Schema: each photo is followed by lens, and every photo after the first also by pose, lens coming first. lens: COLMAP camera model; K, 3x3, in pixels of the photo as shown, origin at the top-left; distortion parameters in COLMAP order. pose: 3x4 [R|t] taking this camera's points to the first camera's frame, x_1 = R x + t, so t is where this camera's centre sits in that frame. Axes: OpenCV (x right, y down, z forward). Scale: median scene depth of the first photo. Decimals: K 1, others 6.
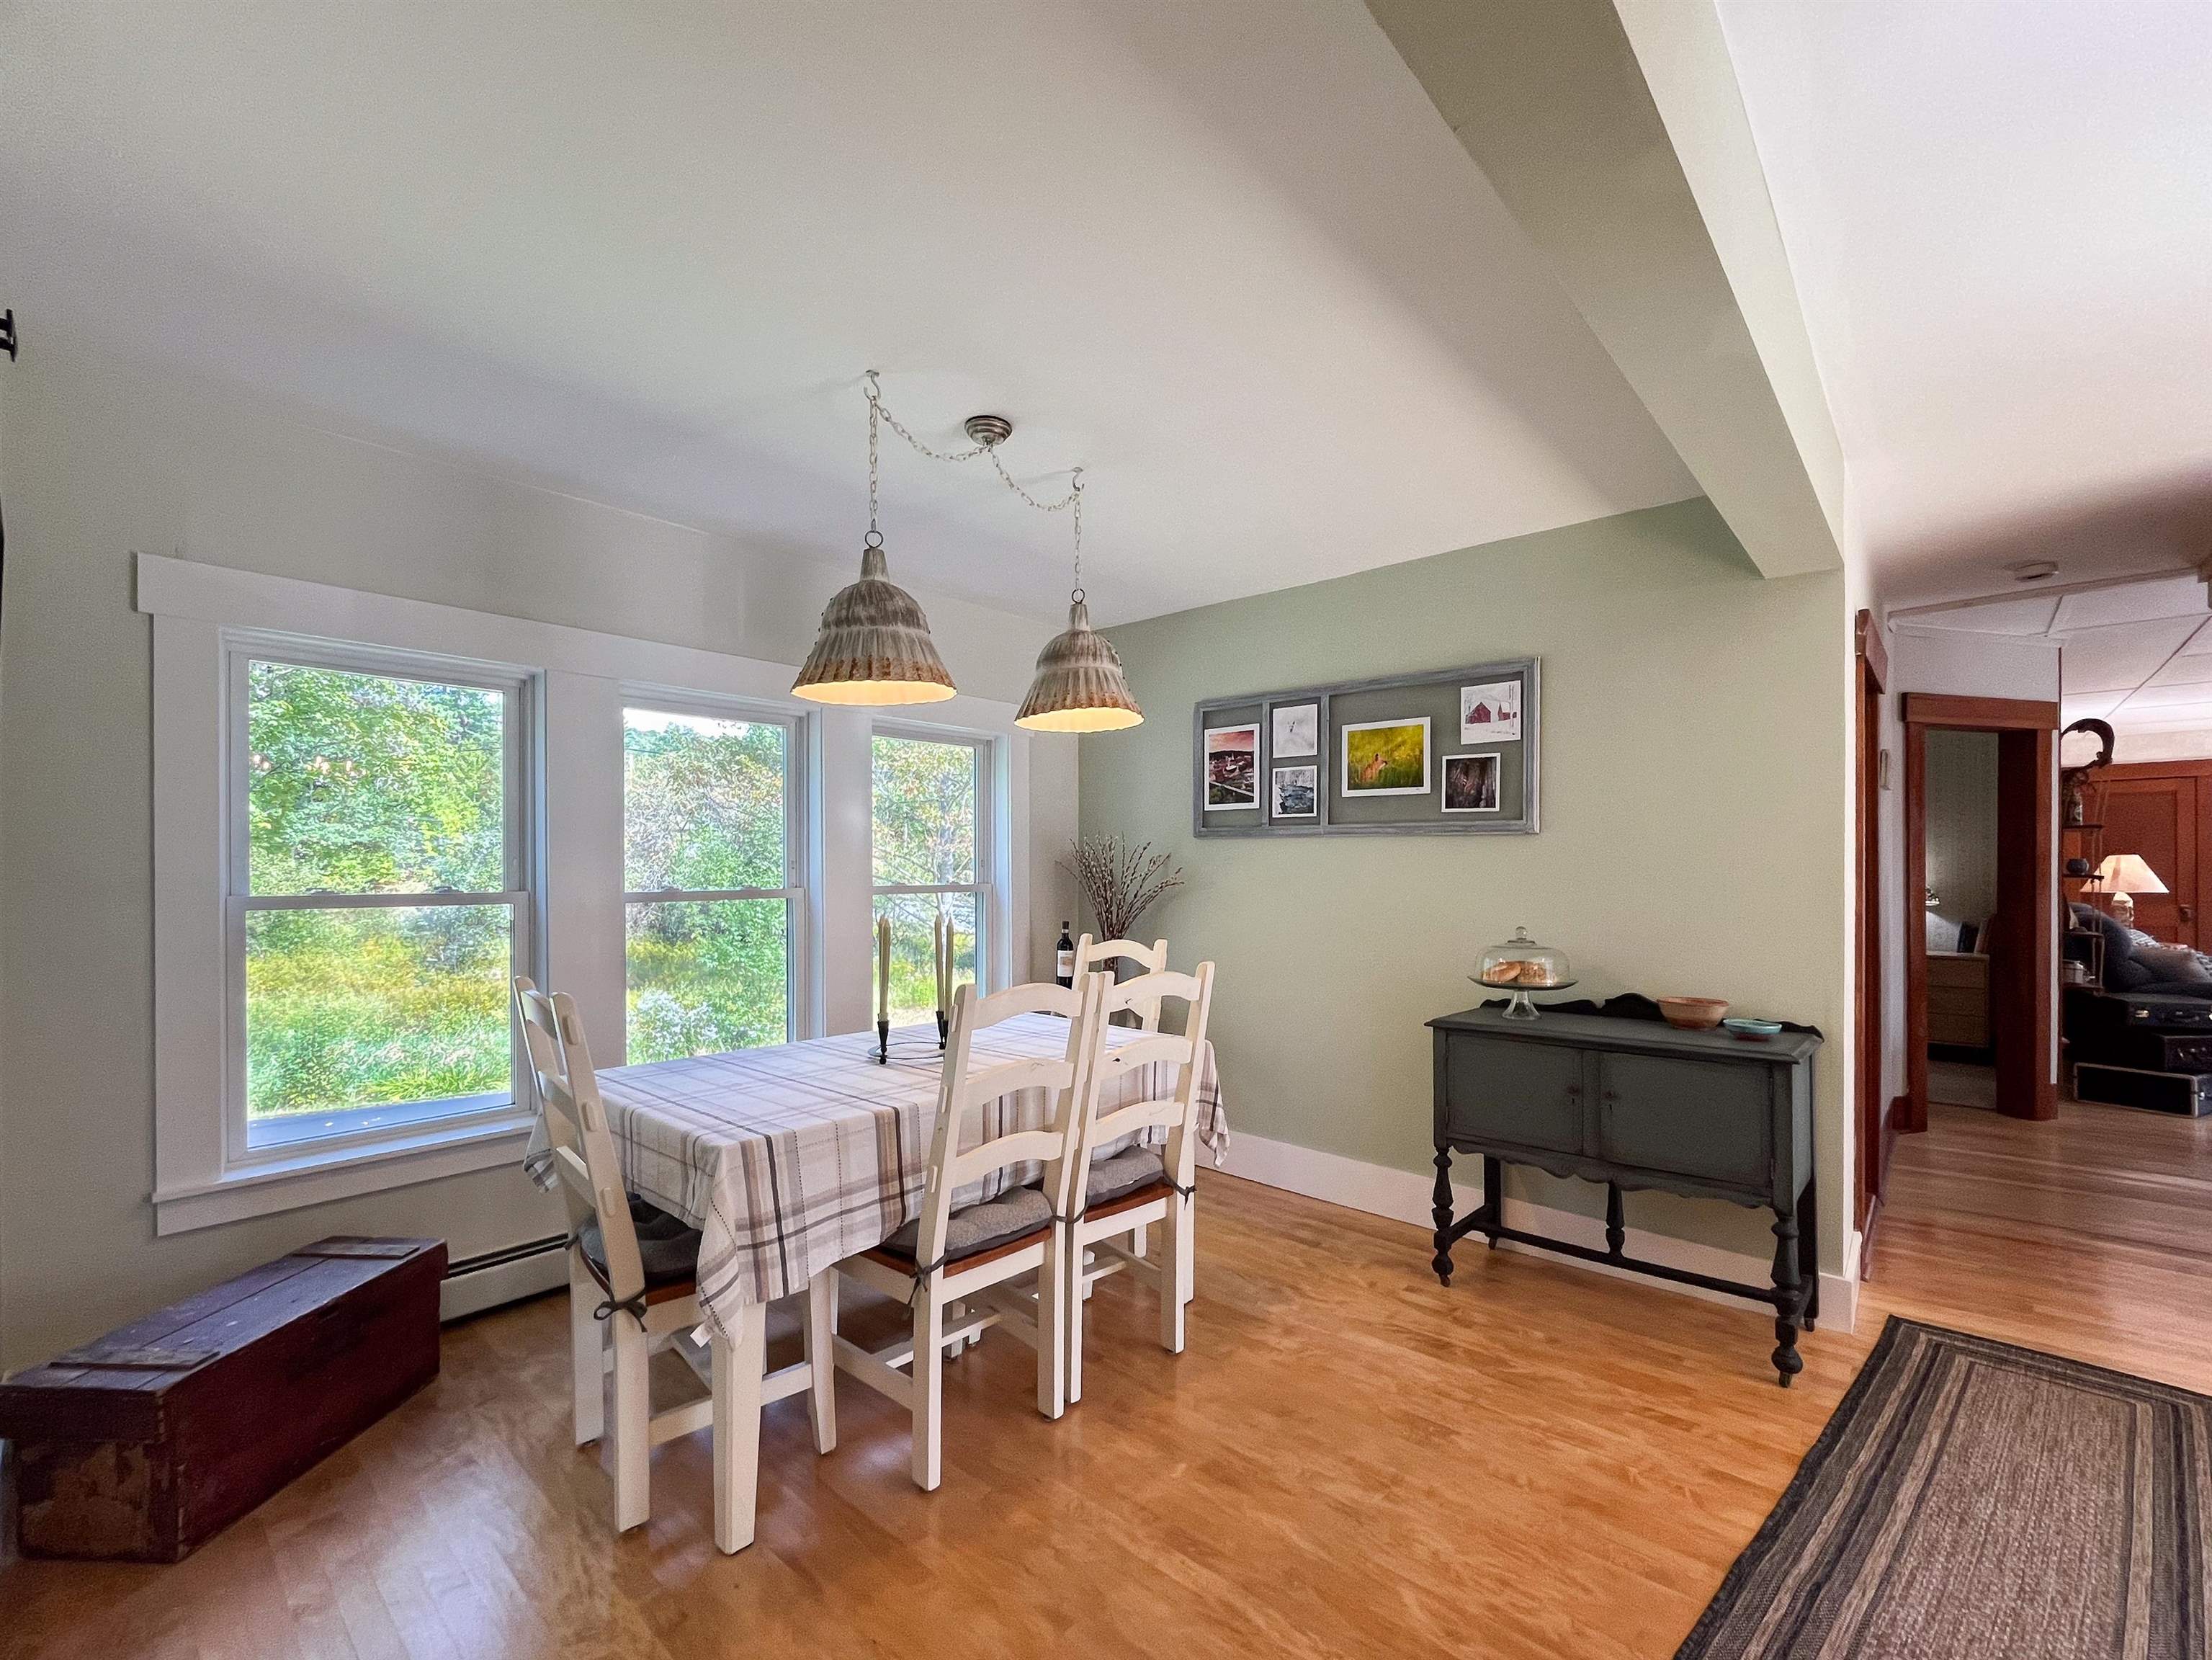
lens RADIAL K [[957.4, 0, 1097.5], [0, 957.4, 873.0], [0, 0, 1]] dist [0.000564, -0.000329]
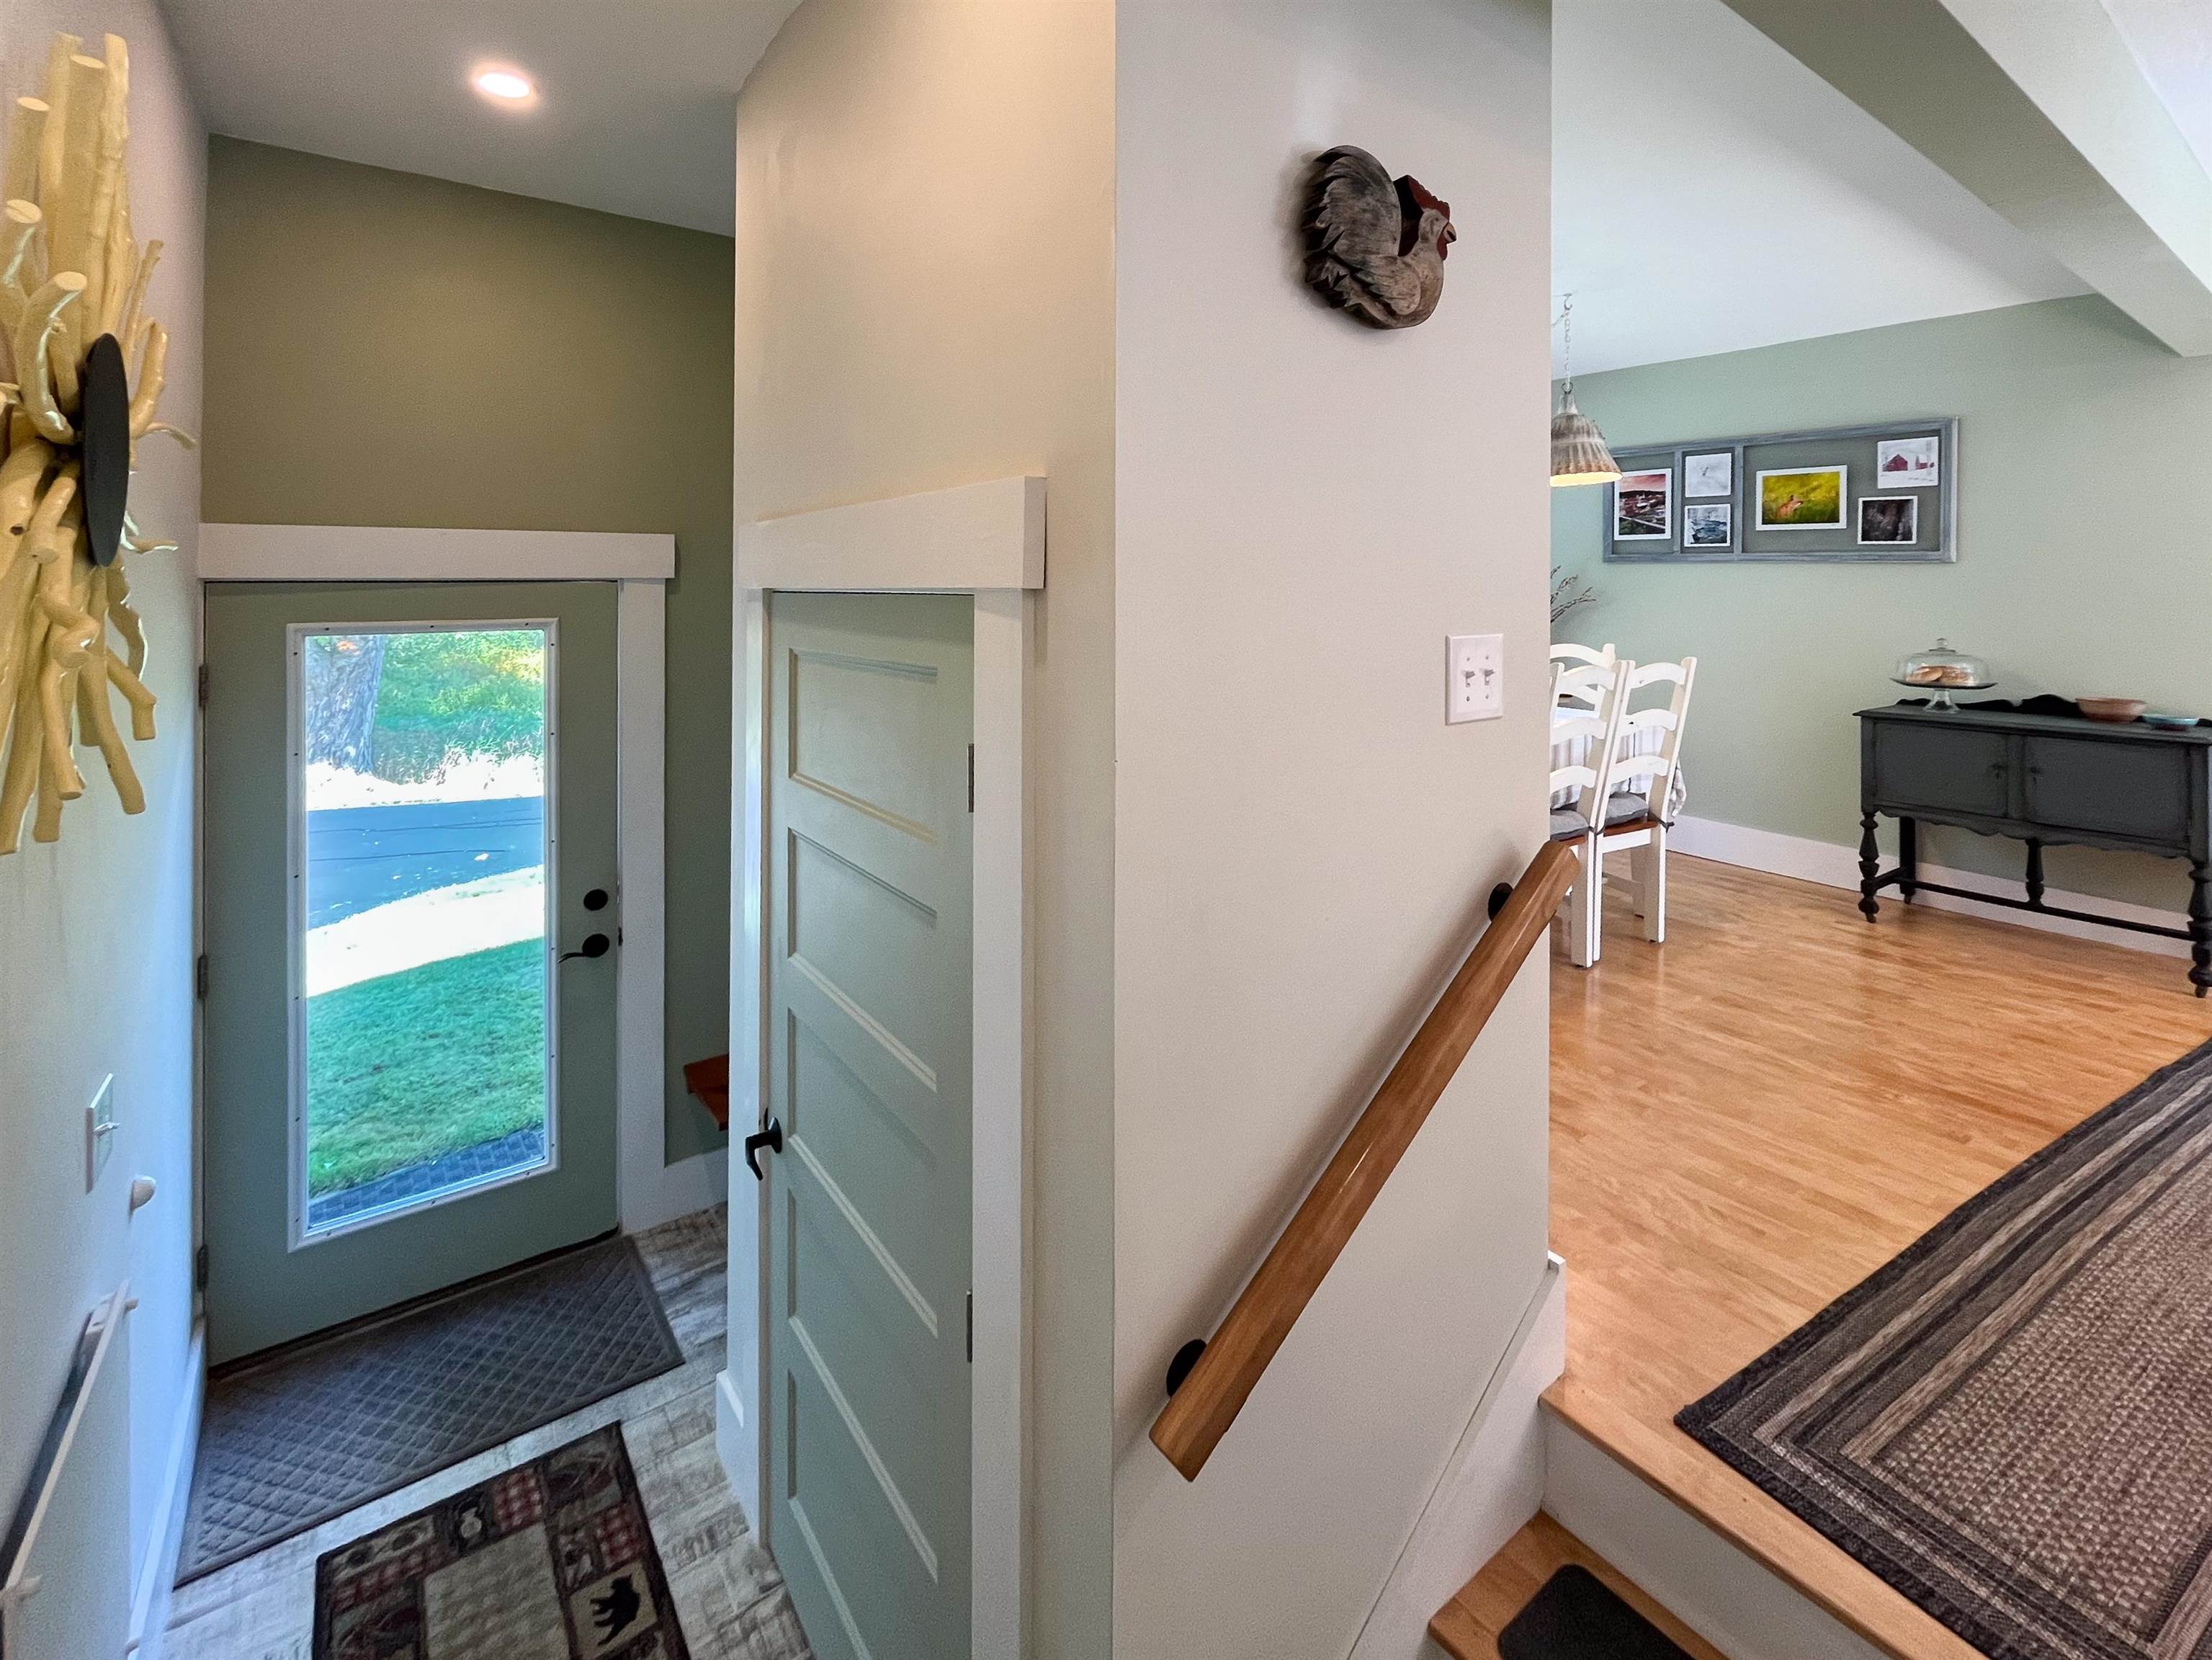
lens RADIAL K [[1004.4, 0, 1075.3], [0, 1004.4, 582.1], [0, 0, 1]] dist [-0.000573, 0.000442]
pose [[0.975432, 0.007323, -0.220179, -0.344132], [-0.008400, 0.999957, -0.003956, -0.002069], [0.220140, 0.005708, 0.975452, -0.483502]]
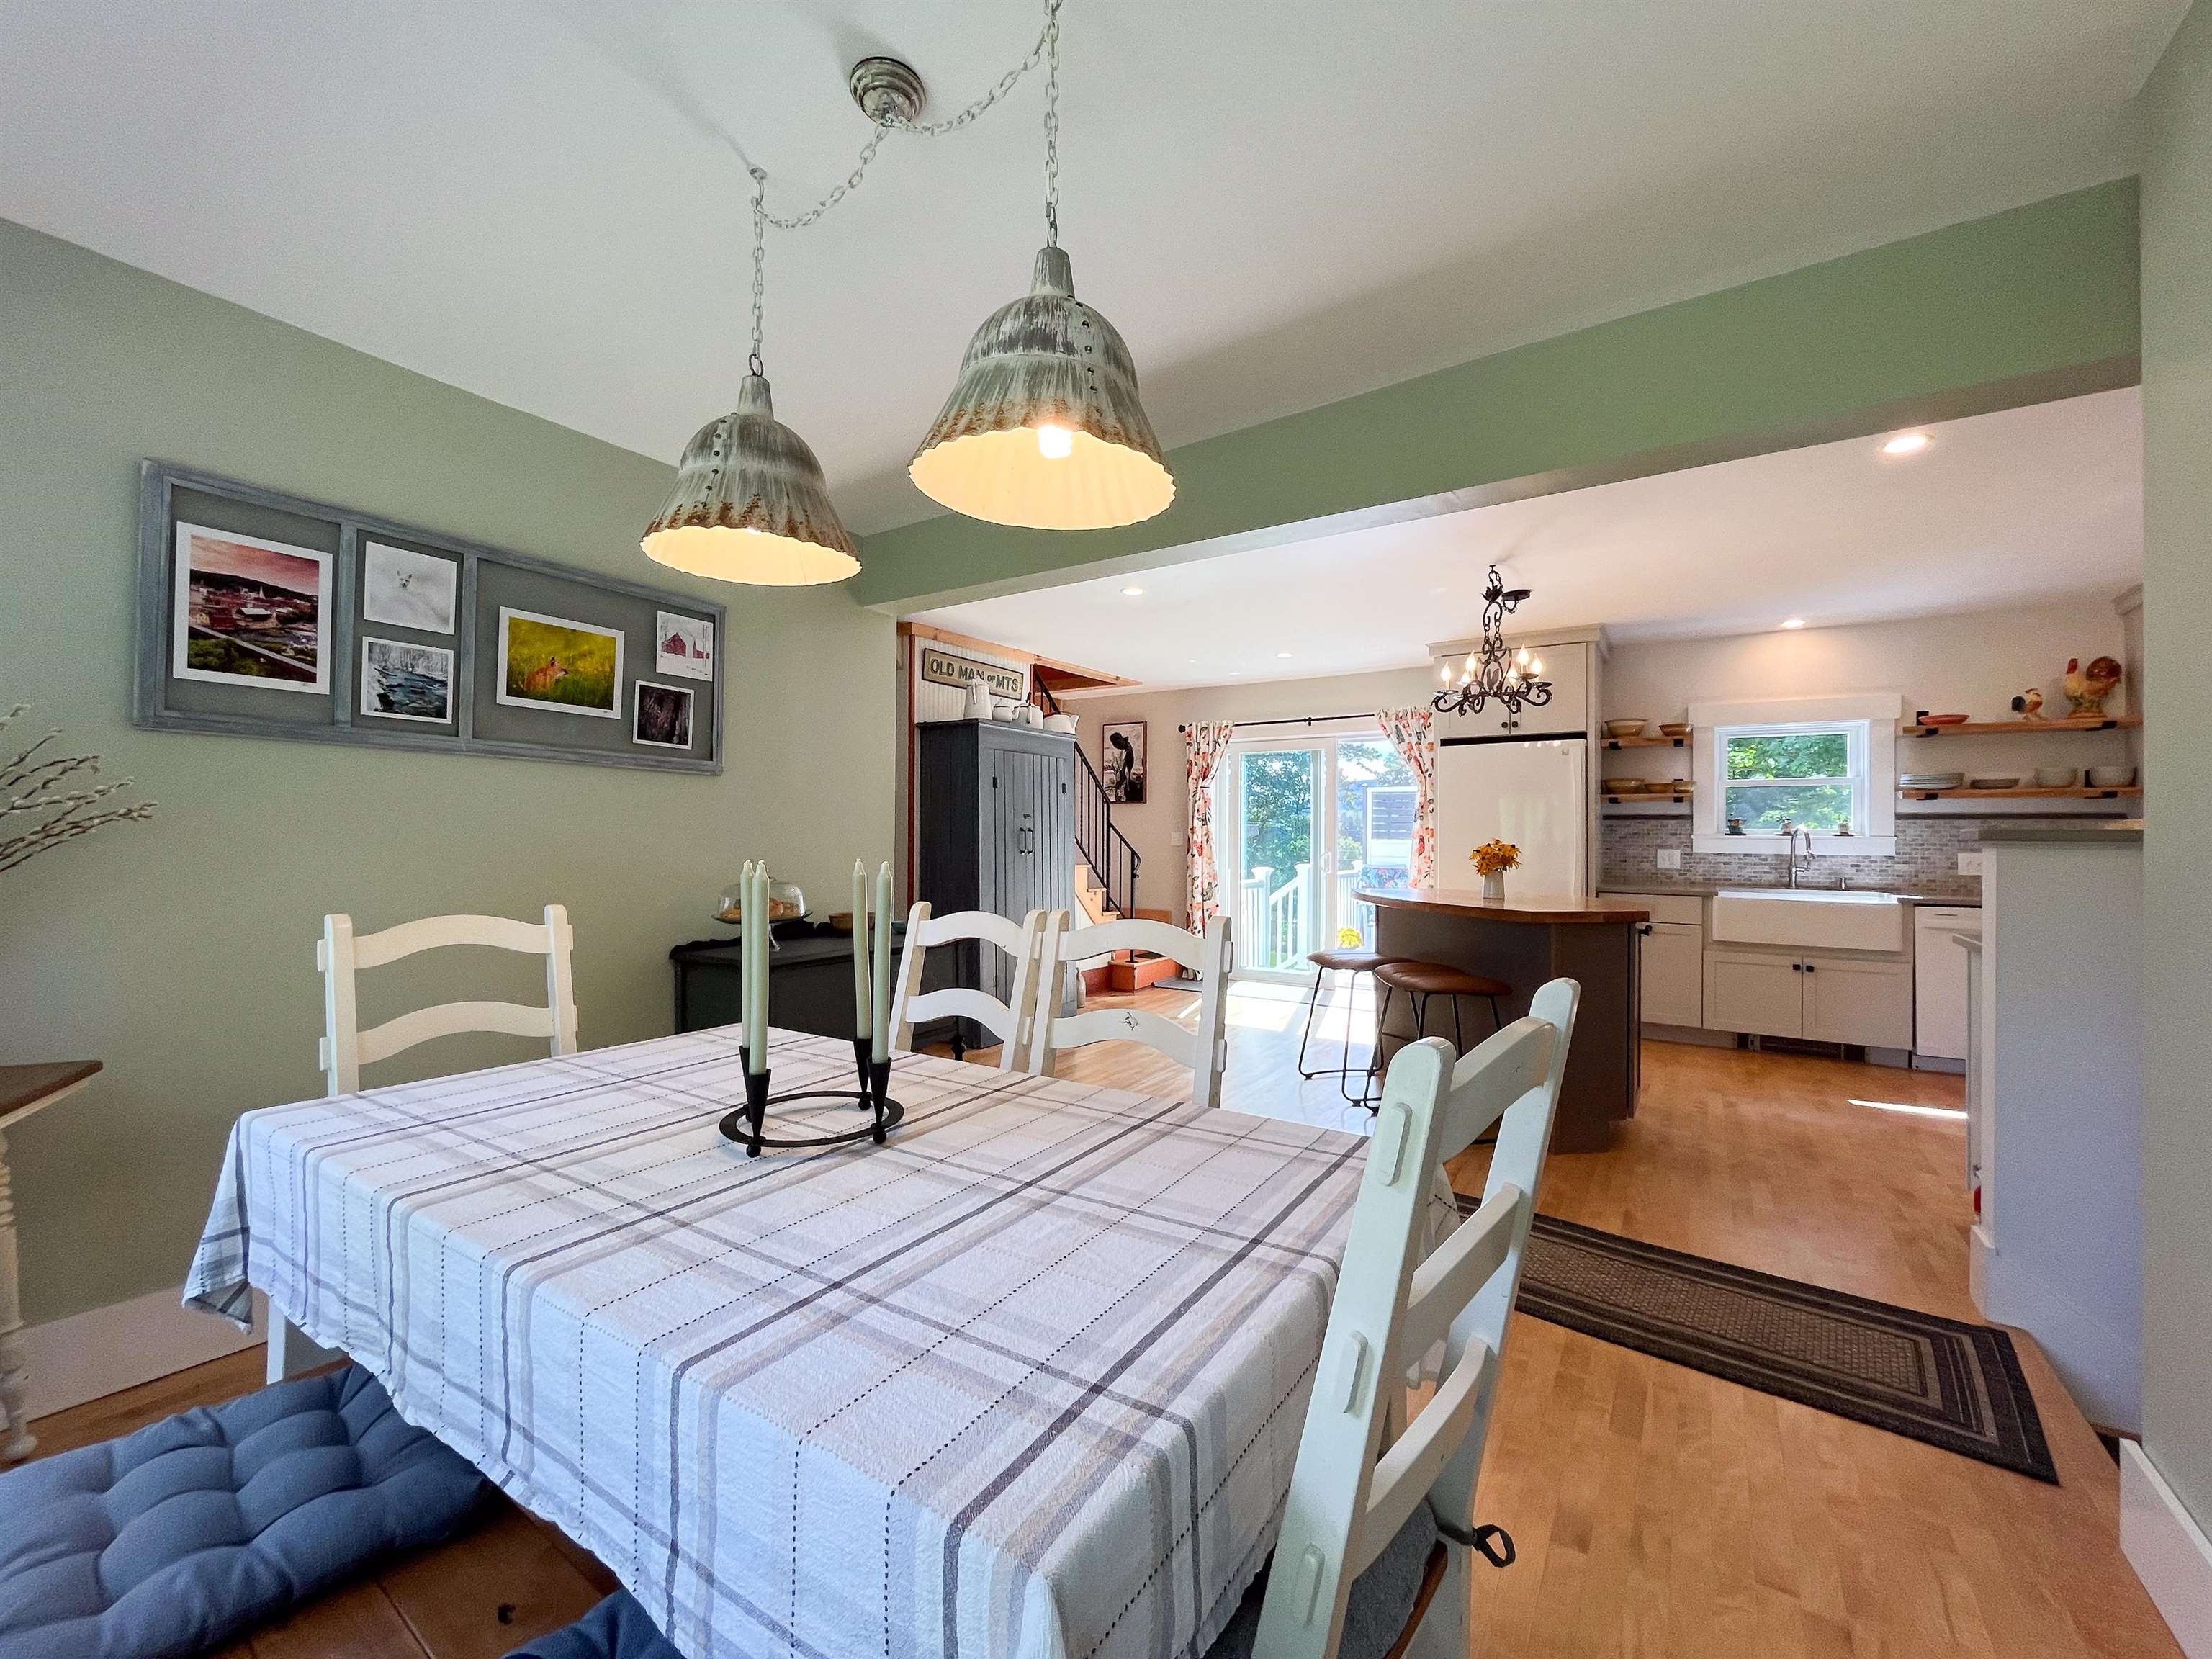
lens RADIAL K [[921.5, 0, 1096.2], [0, 921.5, 824.5], [0, 0, 1]] dist [-0.001029, -0.000234]
pose [[-0.157957, 0.017360, 0.987293, -0.574227], [-0.000782, 0.999843, -0.017705, 0.027932], [-0.987446, -0.003568, -0.157919, 0.749082]]
